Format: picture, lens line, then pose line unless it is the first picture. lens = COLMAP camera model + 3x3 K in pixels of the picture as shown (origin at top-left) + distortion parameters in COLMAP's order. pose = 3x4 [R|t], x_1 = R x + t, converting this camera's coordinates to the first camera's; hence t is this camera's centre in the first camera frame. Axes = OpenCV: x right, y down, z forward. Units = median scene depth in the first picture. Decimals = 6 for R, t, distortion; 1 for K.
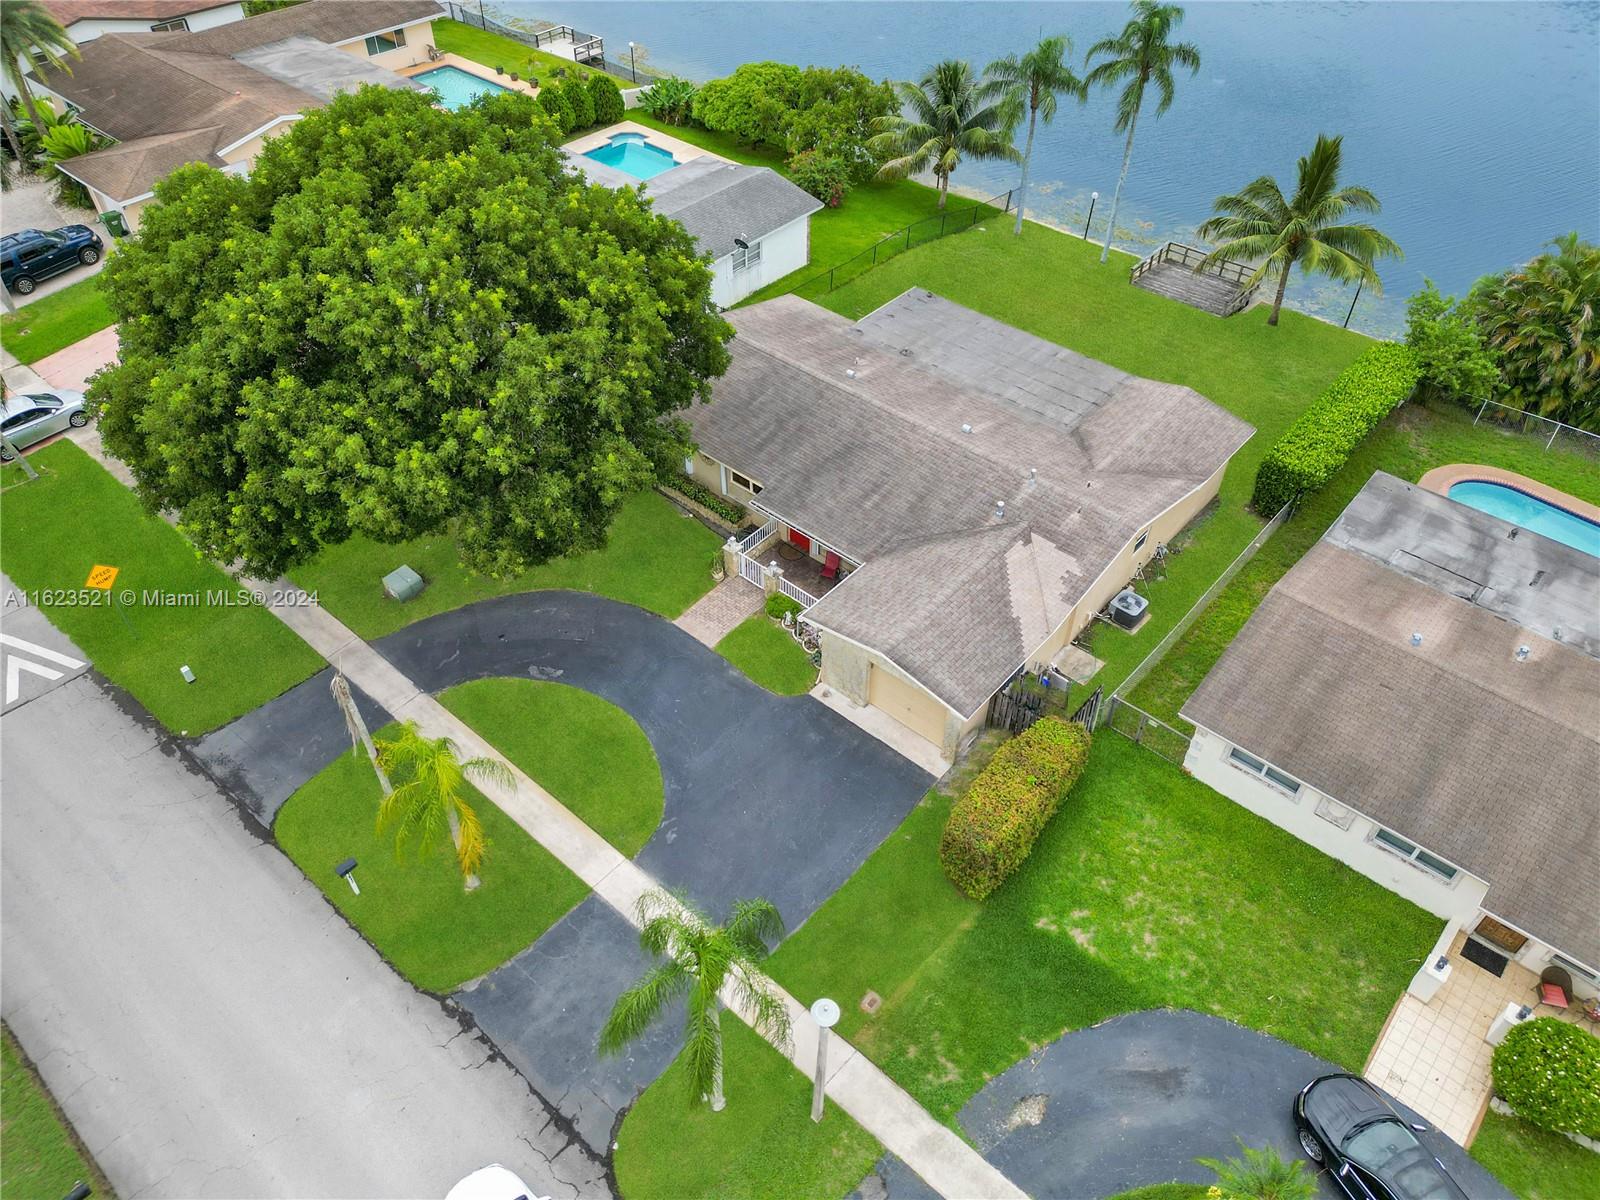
lens RADIAL K [[1118.0, 0, 799.8], [0, 1118.0, 602.1], [0, 0, 1]] dist [0.037252, -0.014963]
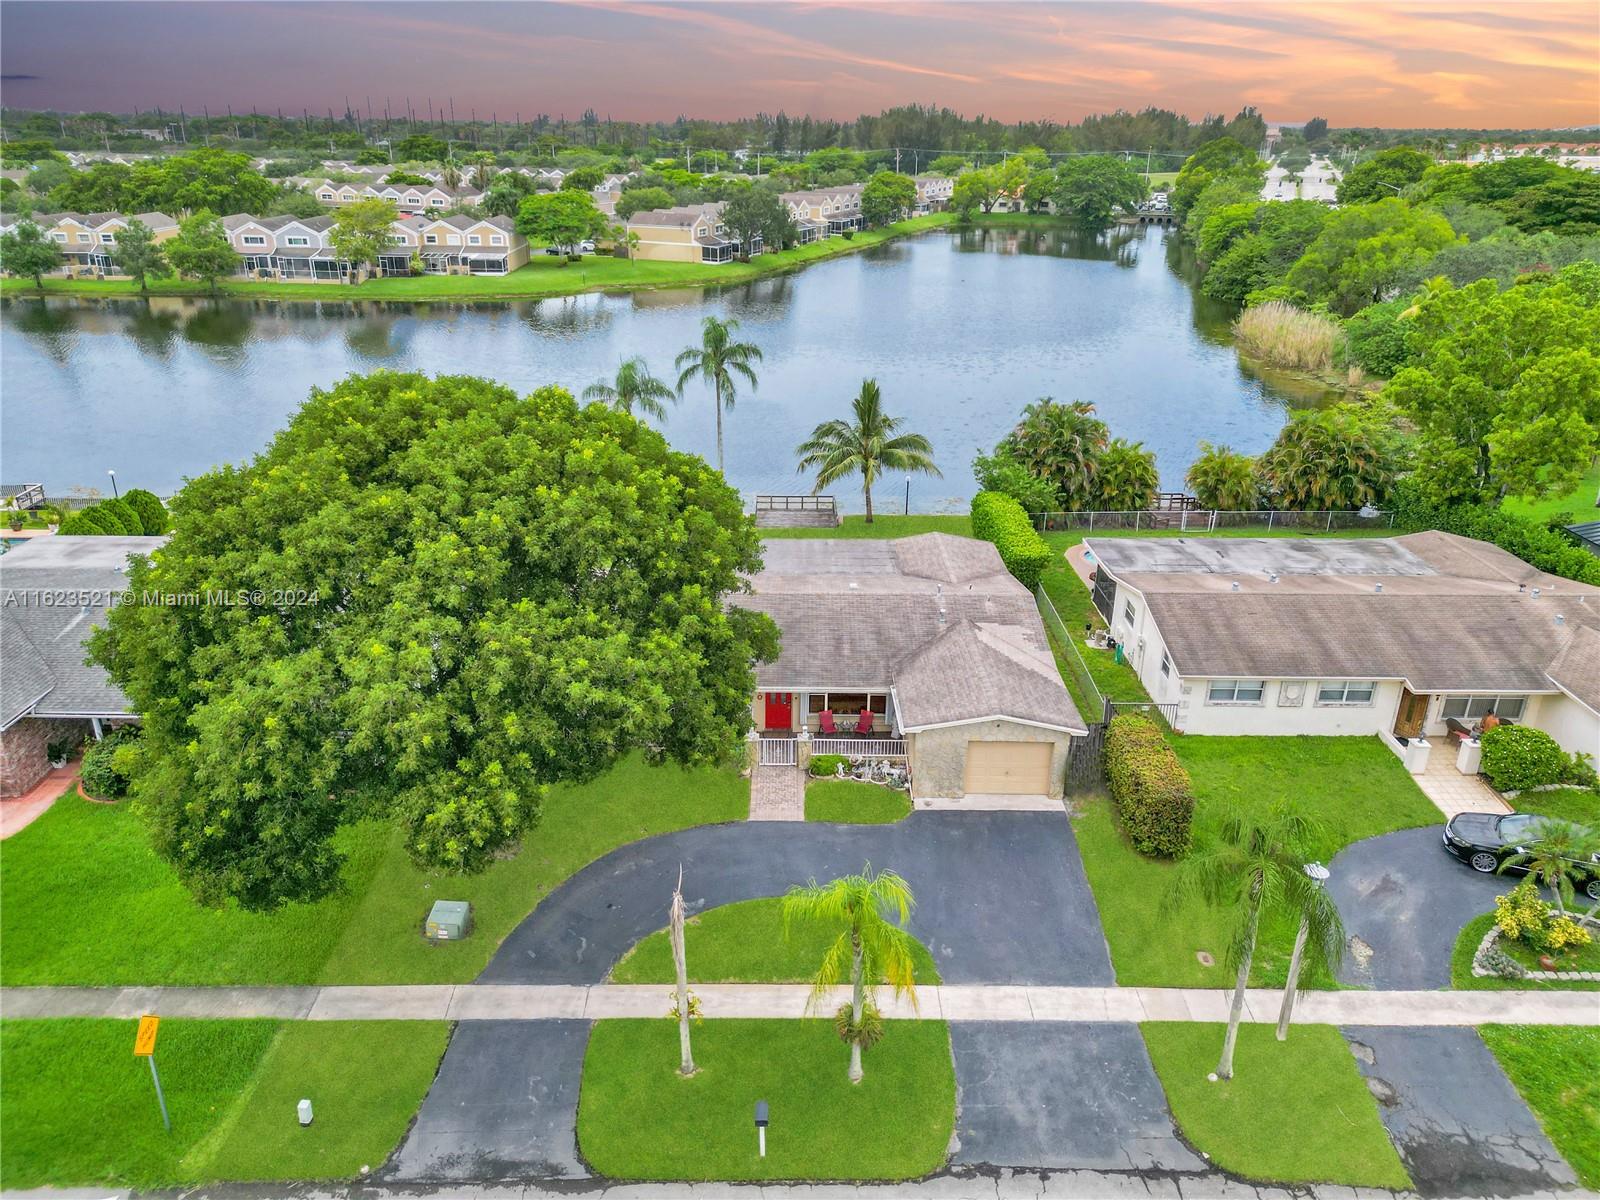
lens RADIAL K [[1118.0, 0, 799.7], [0, 1118.0, 596.1], [0, 0, 1]] dist [0.037252, -0.014963]
pose [[0.751475, -0.255823, 0.608145, -0.724031], [0.456686, 0.866940, -0.199633, 0.073182], [-0.476154, 0.427750, 0.768314, 0.156261]]
